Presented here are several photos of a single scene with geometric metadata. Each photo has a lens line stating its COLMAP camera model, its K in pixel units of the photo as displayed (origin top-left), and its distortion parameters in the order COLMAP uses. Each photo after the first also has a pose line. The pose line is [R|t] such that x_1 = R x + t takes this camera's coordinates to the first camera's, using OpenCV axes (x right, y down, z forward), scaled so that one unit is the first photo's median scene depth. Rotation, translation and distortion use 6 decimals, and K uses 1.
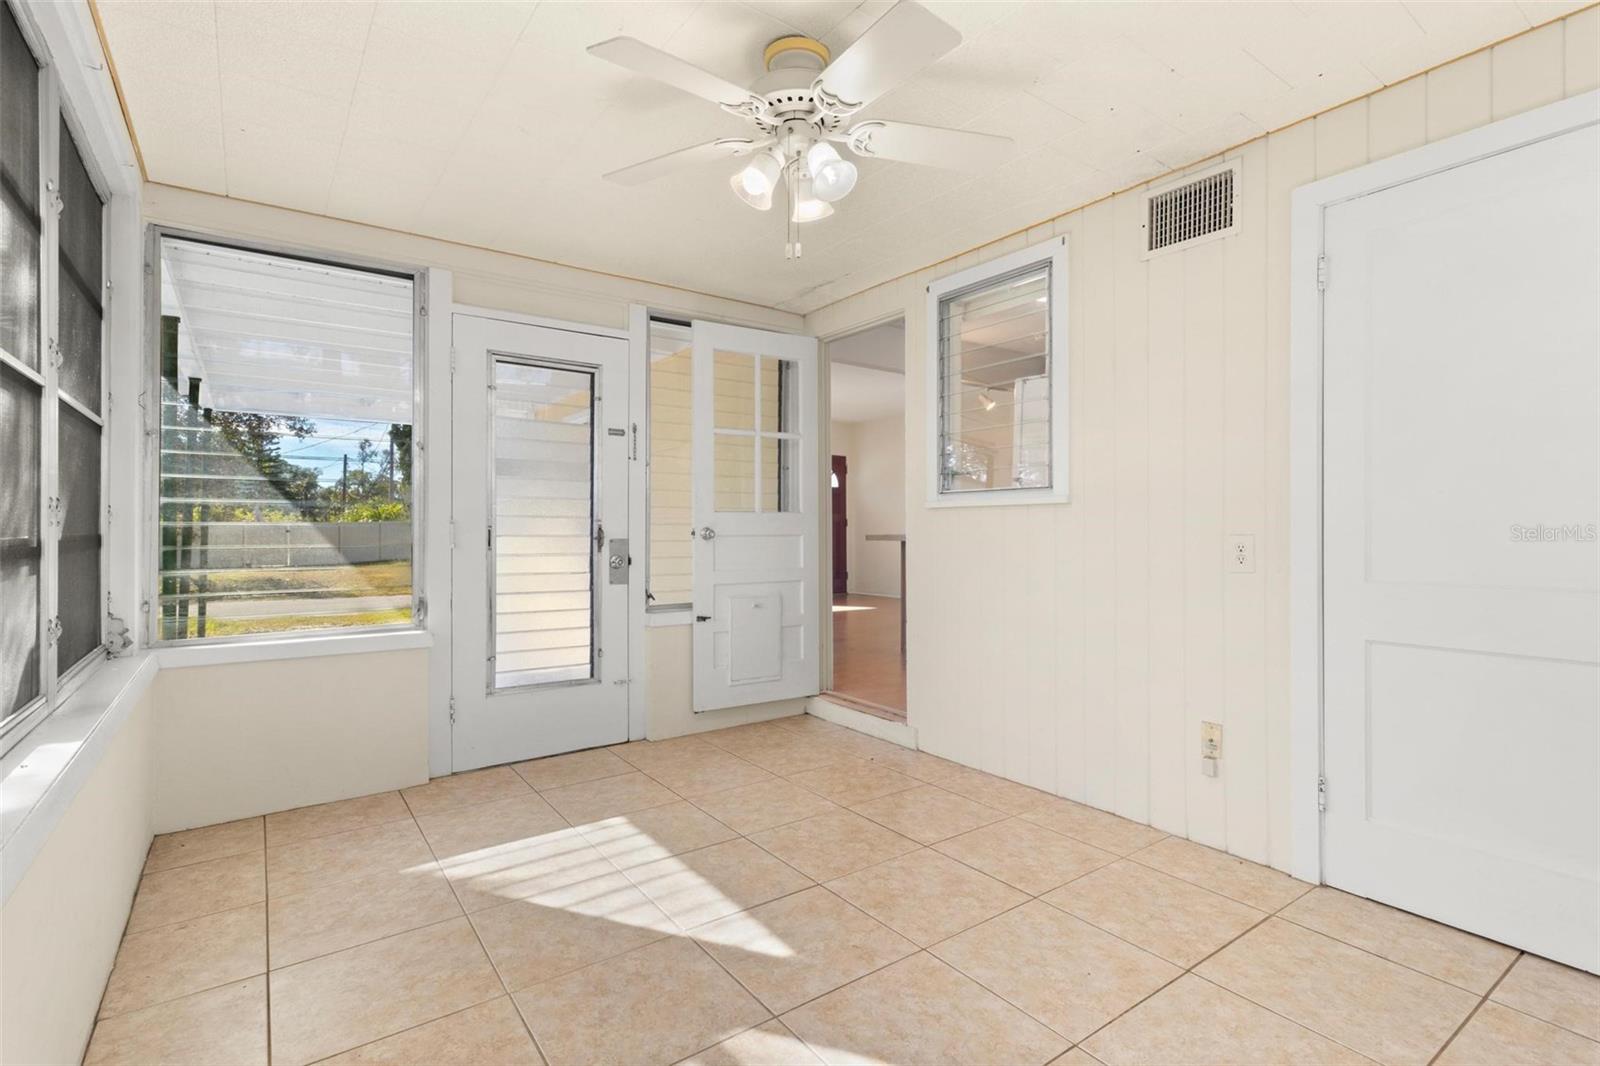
lens RADIAL K [[766.1, 0, 801.8], [0, 766.1, 530.0], [0, 0, 1]] dist [0.015129, 0.000235]
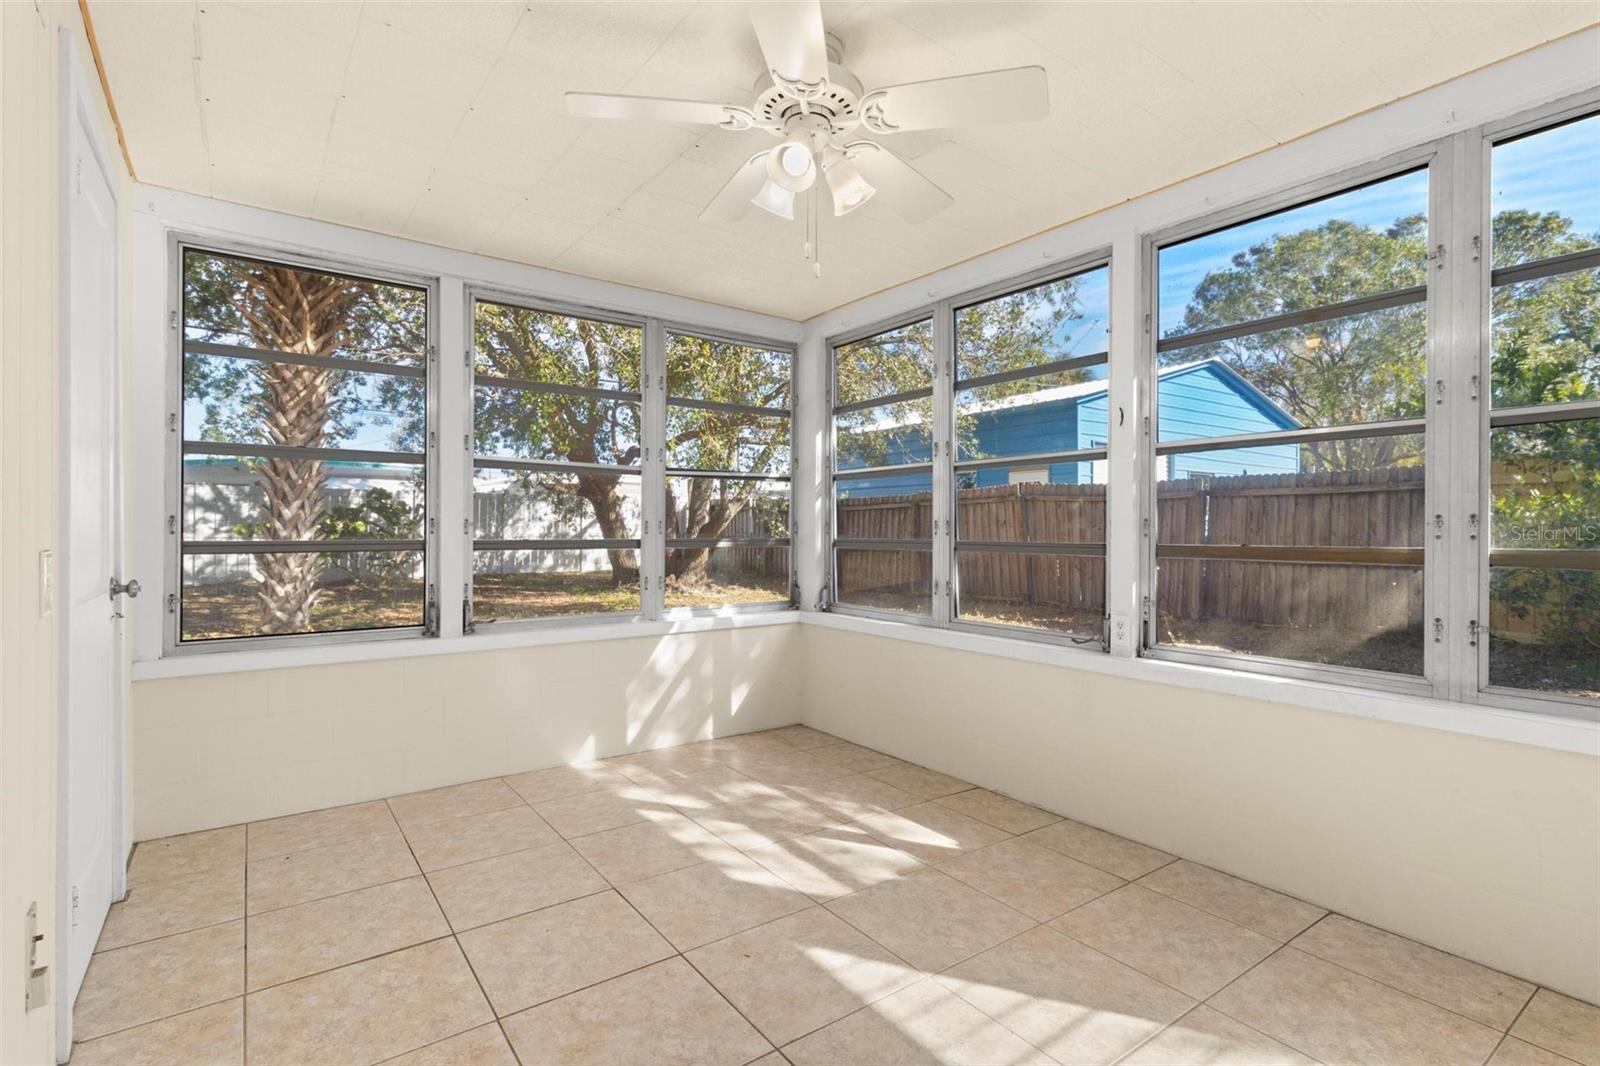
lens RADIAL K [[766.1, 0, 799.6], [0, 766.1, 532.4], [0, 0, 1]] dist [0.015129, 0.000235]
pose [[-0.999978, -0.005078, -0.004337, 0.007916], [-0.005103, 0.999970, 0.005819, -0.017377], [0.004308, 0.005841, -0.999974, 1.898248]]
